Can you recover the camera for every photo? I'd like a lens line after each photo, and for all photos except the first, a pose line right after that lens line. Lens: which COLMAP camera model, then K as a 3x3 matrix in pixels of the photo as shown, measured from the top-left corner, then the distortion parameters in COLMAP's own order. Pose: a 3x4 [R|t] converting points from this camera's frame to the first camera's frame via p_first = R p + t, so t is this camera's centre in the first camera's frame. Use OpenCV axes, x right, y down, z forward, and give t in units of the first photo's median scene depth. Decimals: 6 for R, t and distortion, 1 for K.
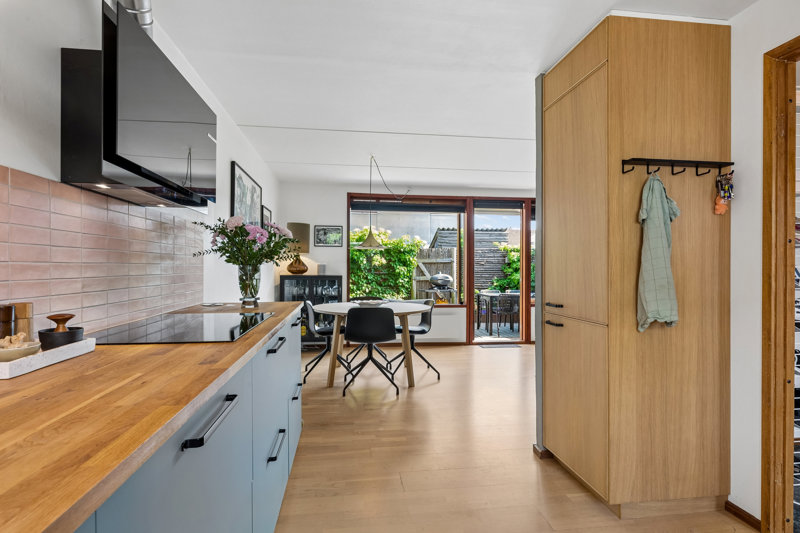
lens RADIAL K [[420.0, 0, 400.9], [0, 420.0, 265.4], [0, 0, 1]] dist [0.000984, 0.000083]
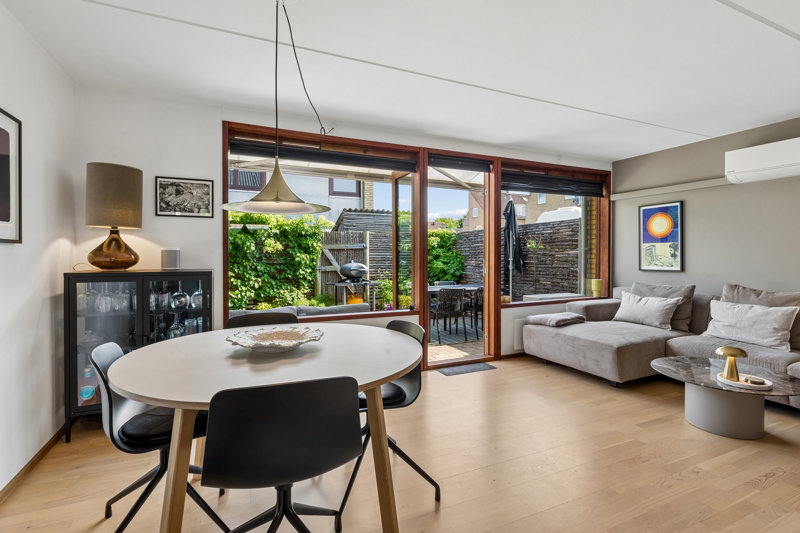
lens RADIAL K [[387.6, 0, 397.9], [0, 387.6, 256.5], [0, 0, 1]] dist [-0.002459, -0.000285]
pose [[0.960888, -0.005807, 0.276875, -0.028562], [0.003295, 0.999949, 0.009535, 0.001343], [-0.276916, -0.008249, 0.960859, 0.264018]]
